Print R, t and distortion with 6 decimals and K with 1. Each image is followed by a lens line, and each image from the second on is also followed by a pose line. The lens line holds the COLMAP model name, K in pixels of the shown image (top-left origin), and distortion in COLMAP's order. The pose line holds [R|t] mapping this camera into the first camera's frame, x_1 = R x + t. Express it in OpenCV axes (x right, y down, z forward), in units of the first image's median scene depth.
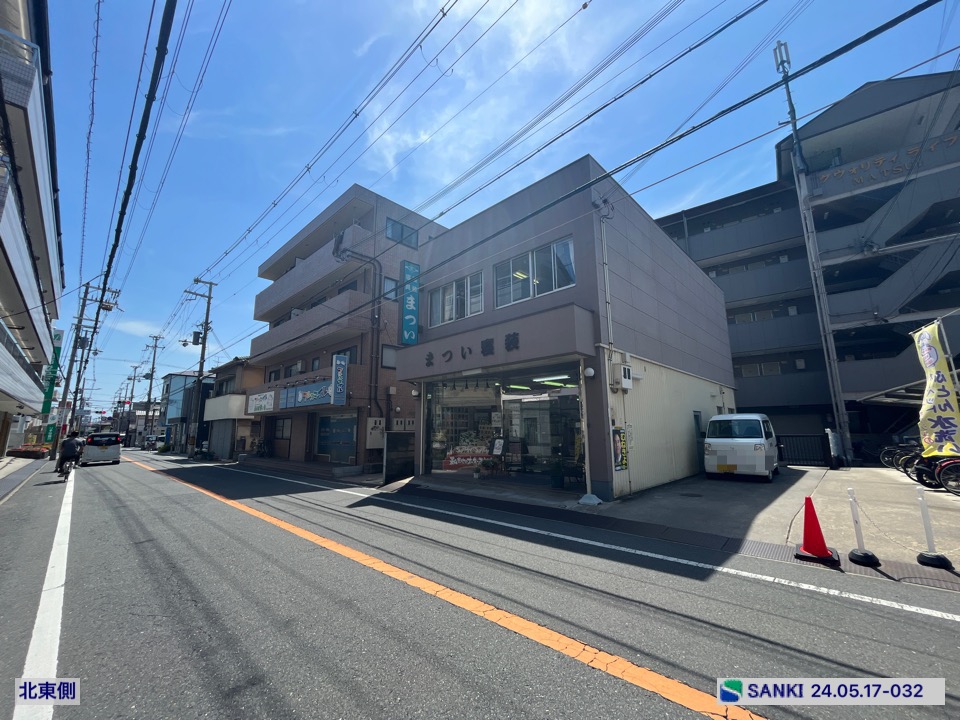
lens RADIAL K [[386.8, 0, 478.2], [0, 386.8, 362.5], [0, 0, 1]] dist [-0.002656, -0.000006]
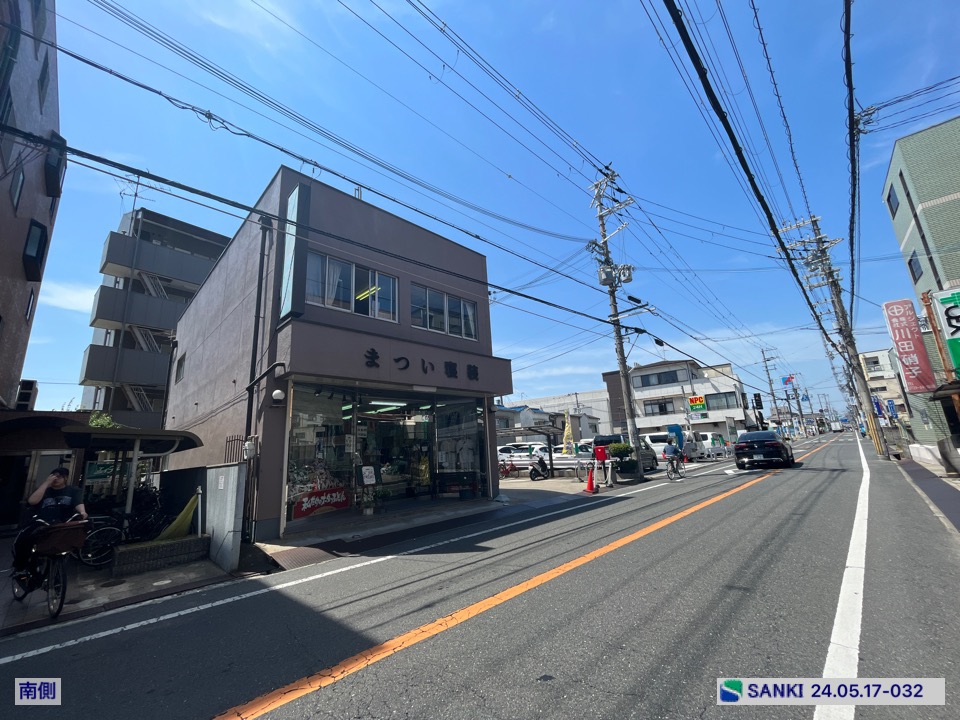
lens RADIAL K [[386.8, 0, 474.0], [0, 386.8, 358.9], [0, 0, 1]] dist [-0.002656, -0.000006]
pose [[0.015150, 0.220207, 0.975336, -0.598685], [-0.121939, 0.968574, -0.216786, 0.091220], [-0.992422, -0.115648, 0.041525, 0.526301]]
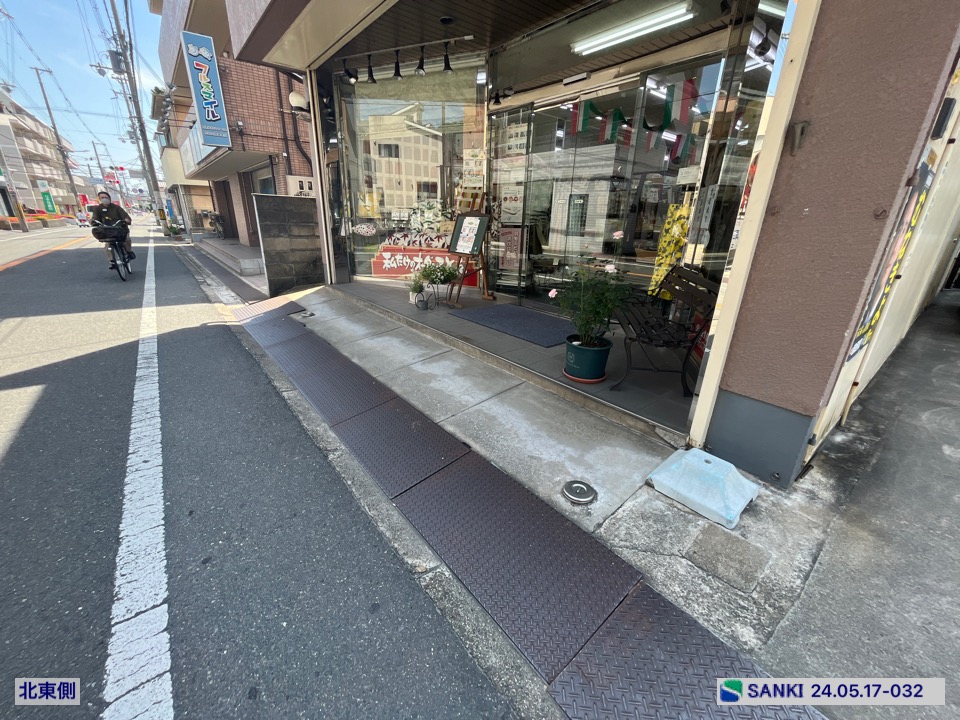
lens RADIAL K [[386.8, 0, 477.6], [0, 386.8, 361.3], [0, 0, 1]] dist [-0.002656, -0.000006]
pose [[0.991122, 0.077421, -0.108089, 0.082935], [-0.012463, 0.863490, 0.504212, 0.085032], [0.132371, -0.498388, 0.856789, 0.391092]]
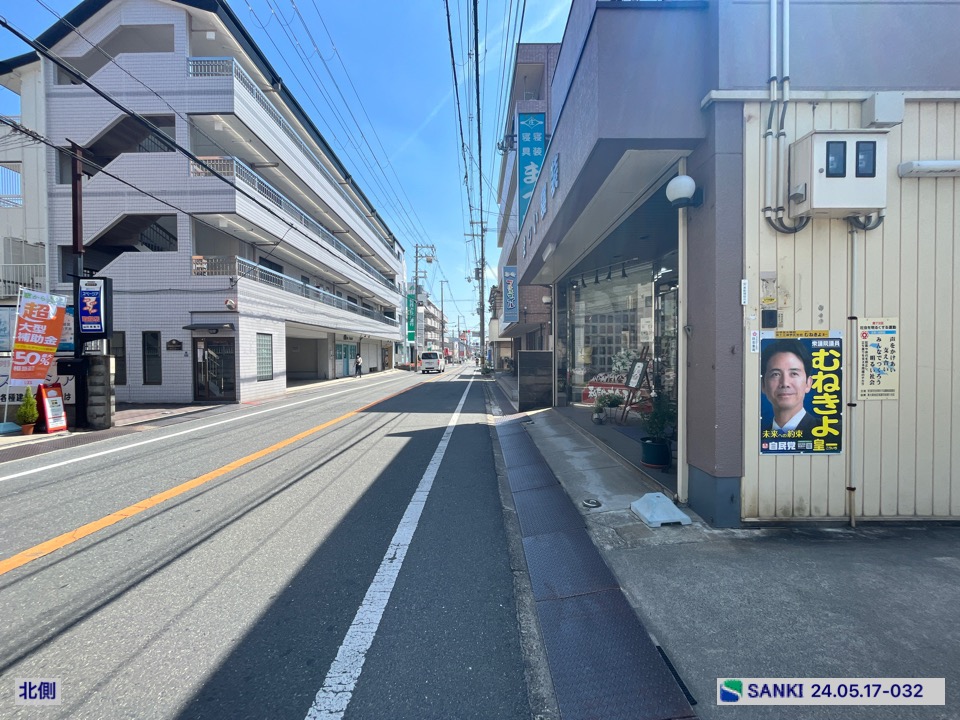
lens RADIAL K [[386.8, 0, 477.8], [0, 386.8, 361.3], [0, 0, 1]] dist [-0.002656, -0.000006]
pose [[0.693505, 0.015174, -0.720292, 0.215965], [0.125858, 0.981853, 0.141861, 0.056726], [0.709373, -0.189036, 0.679010, 0.293343]]
